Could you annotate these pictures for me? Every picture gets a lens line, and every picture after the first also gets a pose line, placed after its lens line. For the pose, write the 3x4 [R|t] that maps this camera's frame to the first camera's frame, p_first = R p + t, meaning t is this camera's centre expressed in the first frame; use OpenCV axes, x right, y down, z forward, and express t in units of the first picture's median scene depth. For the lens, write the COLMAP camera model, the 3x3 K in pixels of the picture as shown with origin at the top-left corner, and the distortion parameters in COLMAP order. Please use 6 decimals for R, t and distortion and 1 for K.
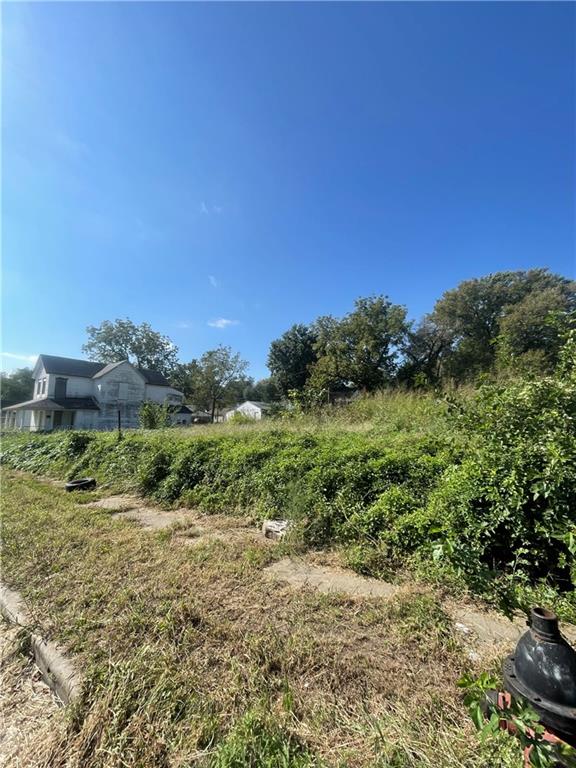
lens RADIAL K [[311.7, 0, 293.2], [0, 311.7, 385.4], [0, 0, 1]] dist [-0.000637, -0.000924]
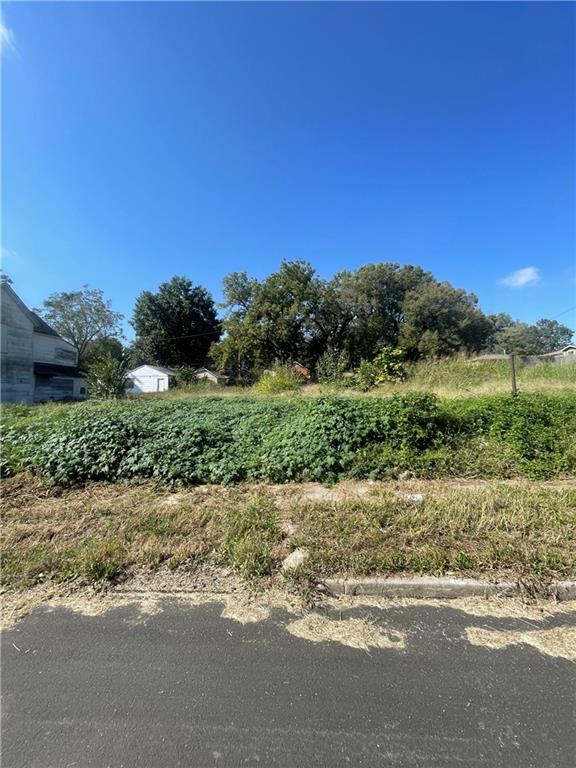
lens RADIAL K [[311.7, 0, 290.2], [0, 311.7, 386.1], [0, 0, 1]] dist [-0.000637, -0.000924]
pose [[0.847072, -0.003062, 0.531469, -0.284194], [-0.046943, 0.995644, 0.080557, 0.025982], [-0.529401, -0.093187, 0.843238, 0.163511]]
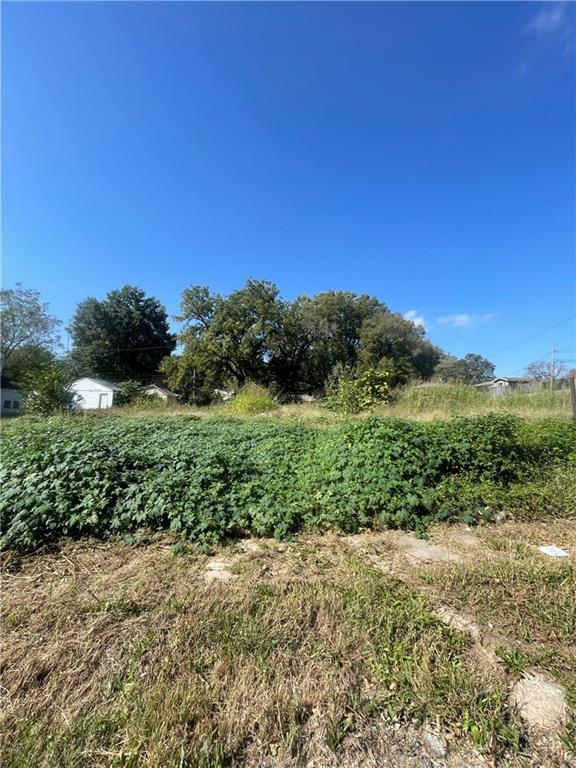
lens RADIAL K [[311.7, 0, 291.0], [0, 311.7, 383.0], [0, 0, 1]] dist [-0.000637, -0.000924]
pose [[0.742616, 0.072882, 0.665740, -0.299511], [-0.088621, 0.996013, -0.010184, 0.032552], [-0.663828, -0.051435, 0.746114, 0.209890]]
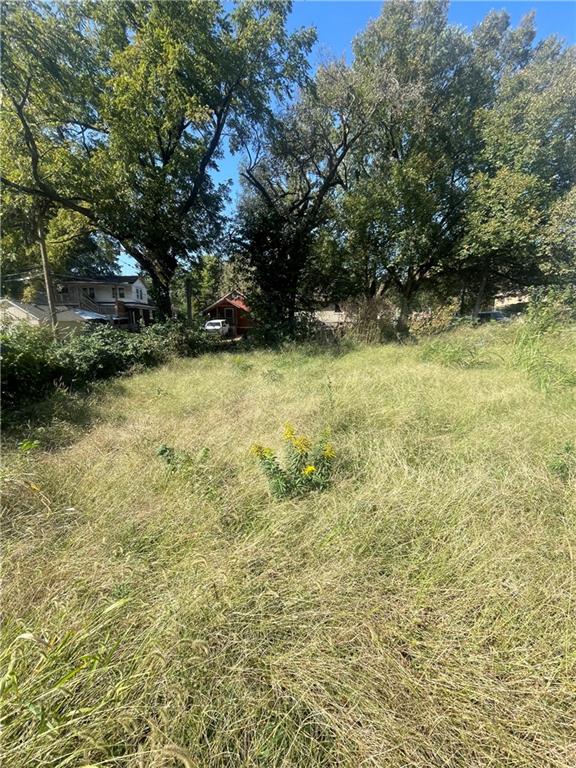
lens RADIAL K [[311.7, 0, 284.9], [0, 311.7, 384.9], [0, 0, 1]] dist [-0.000637, -0.000924]
pose [[0.805251, -0.113226, 0.582022, 0.133613], [-0.060575, 0.960753, 0.270712, 0.039500], [-0.589831, -0.253248, 0.766789, 0.636597]]
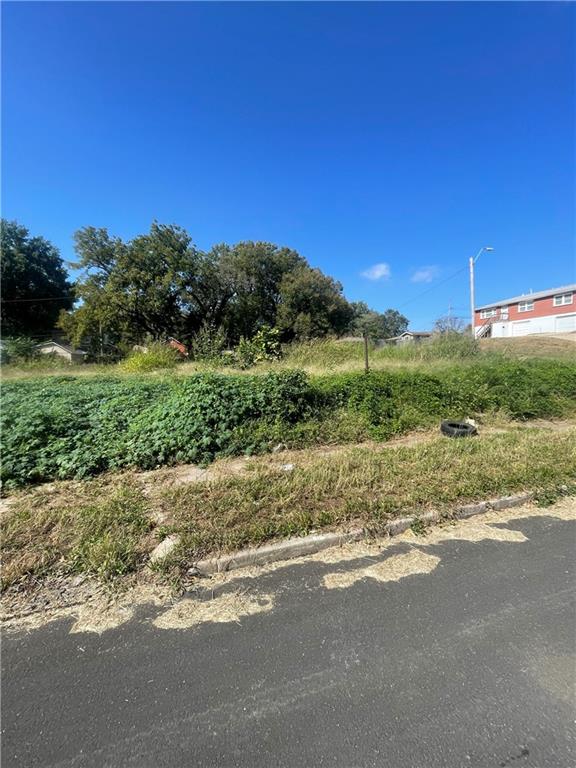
lens RADIAL K [[311.7, 0, 291.5], [0, 311.7, 385.2], [0, 0, 1]] dist [-0.000637, -0.000924]
pose [[0.588008, -0.054274, 0.807032, -0.281696], [-0.078113, 0.989273, 0.123443, 0.026084], [-0.805074, -0.135625, 0.577461, 0.163629]]
